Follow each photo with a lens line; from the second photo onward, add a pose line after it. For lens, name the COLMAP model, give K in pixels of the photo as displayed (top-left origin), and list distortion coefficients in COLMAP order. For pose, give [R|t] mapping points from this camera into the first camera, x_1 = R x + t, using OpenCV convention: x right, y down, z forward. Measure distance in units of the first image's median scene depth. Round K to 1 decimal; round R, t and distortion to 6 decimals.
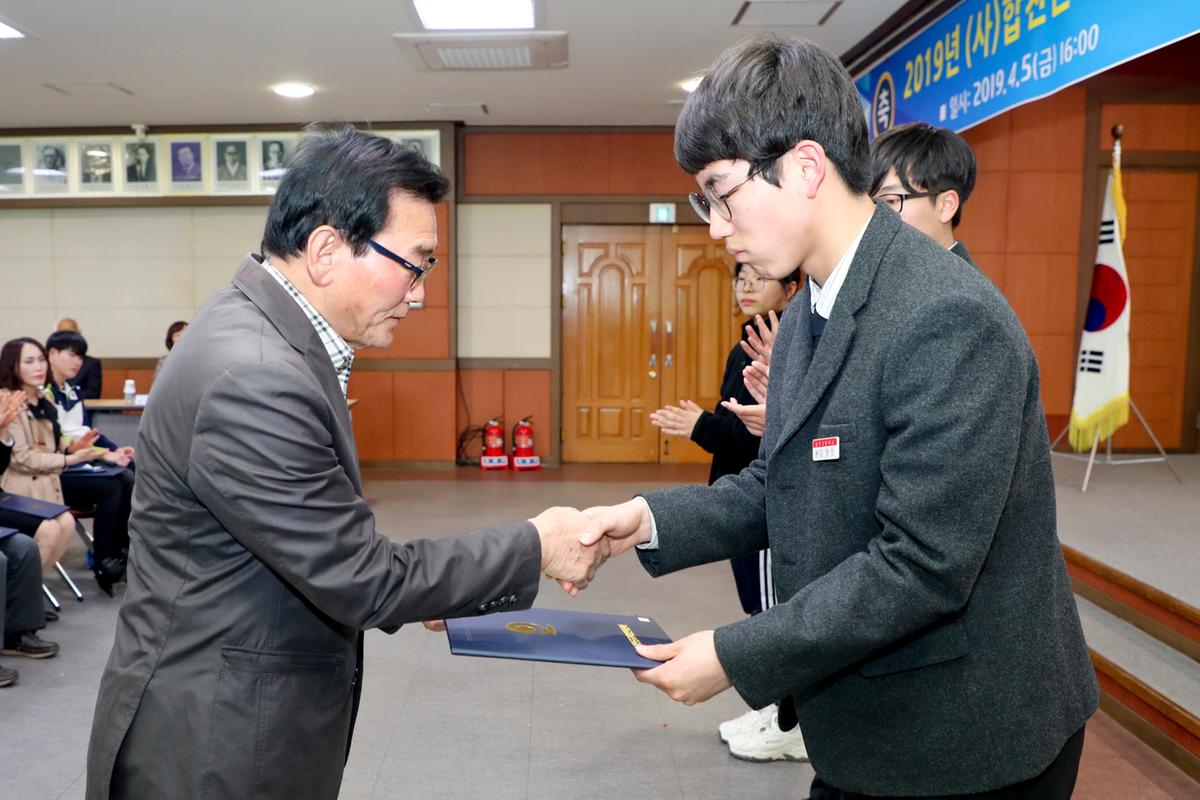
lens RADIAL K [[1473.1, 0, 479.5], [0, 1473.1, 438.0], [0, 0, 1]] dist [-0.060512, 0.015163]
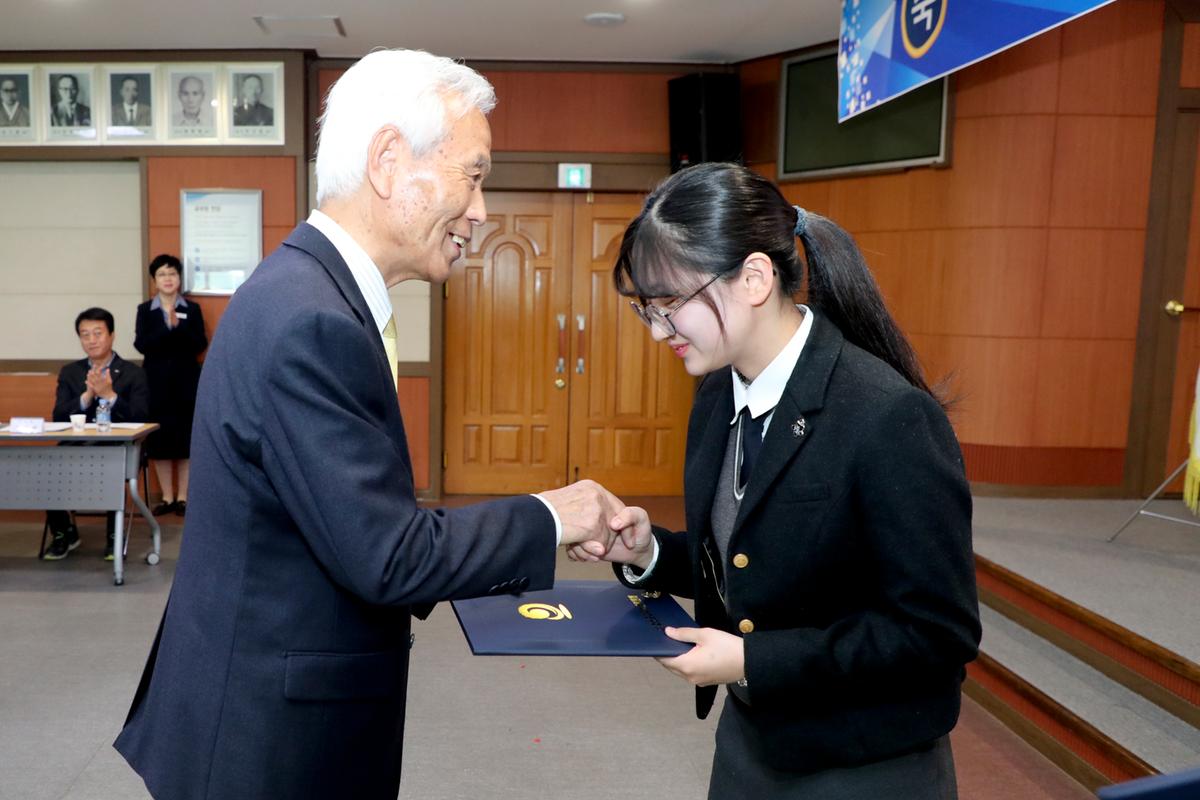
lens RADIAL K [[1473.1, 0, 479.5], [0, 1473.1, 438.0], [0, 0, 1]] dist [-0.060512, 0.015163]
pose [[0.997172, 0.001684, 0.075134, 0.016521], [-0.002183, 0.999976, 0.006562, -0.019751], [-0.075121, -0.006708, 0.997152, 0.226917]]
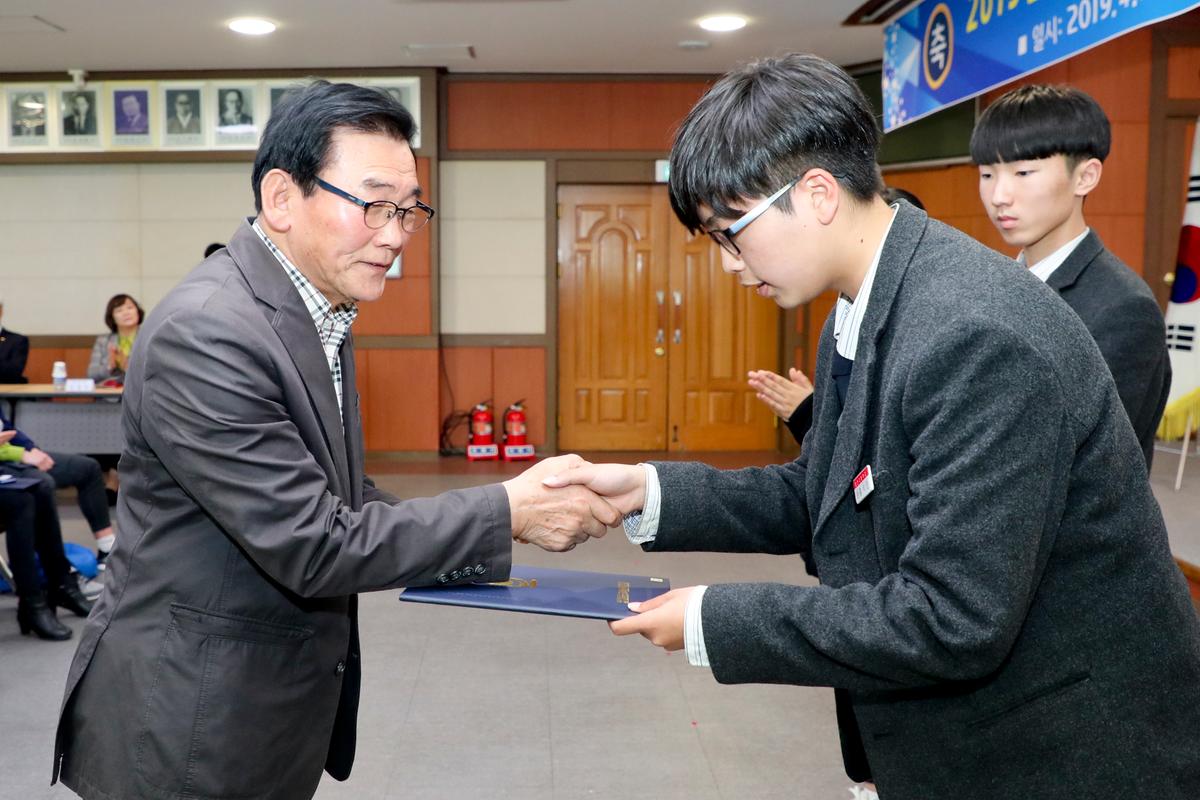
lens RADIAL K [[1540.9, 0, 537.6], [0, 1540.9, 357.3], [0, 0, 1]] dist [-0.068158, 0.024186]
pose [[0.998619, -0.004029, 0.052383, -0.005194], [0.005958, 0.999308, -0.036724, -0.006254], [-0.052199, 0.036986, 0.997952, 0.074943]]
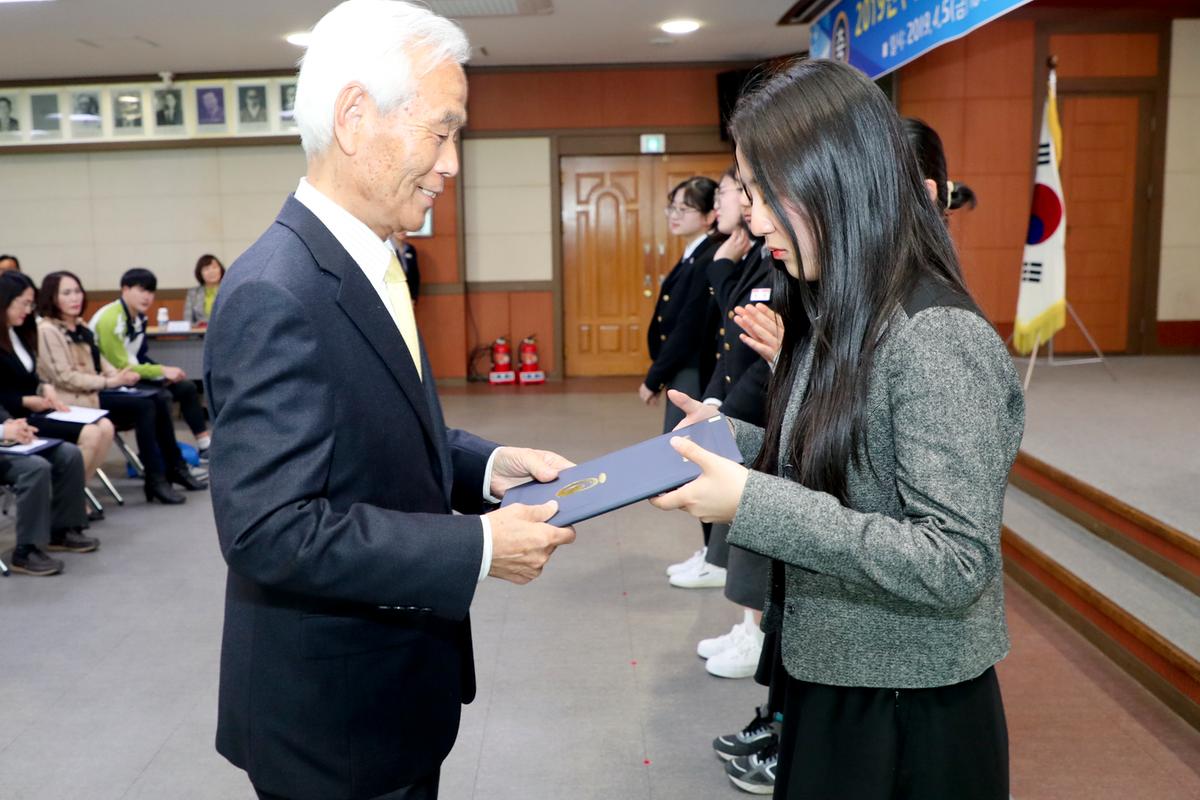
lens RADIAL K [[1410.4, 0, 497.8], [0, 1410.4, 403.6], [0, 0, 1]] dist [-0.059429, 0.009151]
pose [[0.999753, -0.021303, -0.006317, 0.013112], [0.021487, 0.999299, 0.030647, 0.003599], [0.005659, -0.030776, 0.999510, -0.037974]]
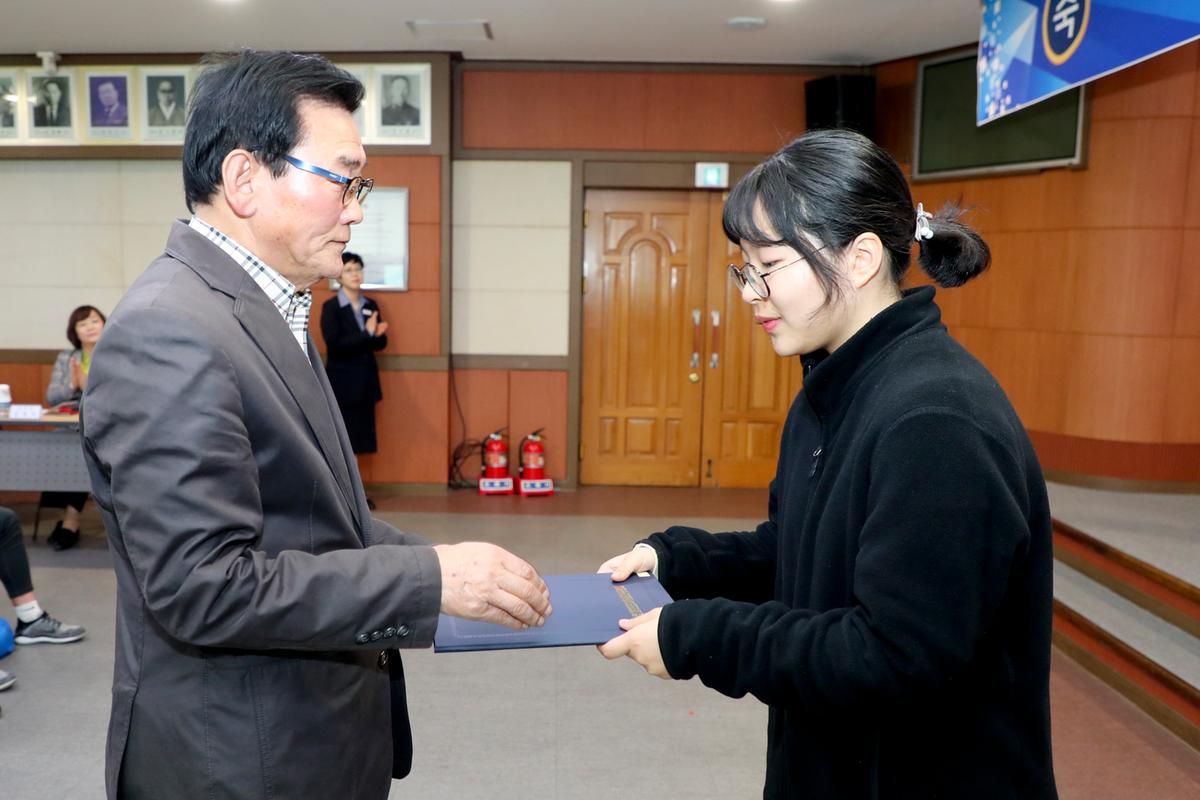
lens RADIAL K [[1466.8, 0, 527.0], [0, 1466.8, 455.5], [0, 0, 1]] dist [-0.059647, 0.022131]
pose [[0.999537, 0.010034, 0.028731, 0.003866], [-0.010692, 0.999682, 0.022841, -0.018493], [-0.028492, -0.023138, 0.999326, 0.207225]]
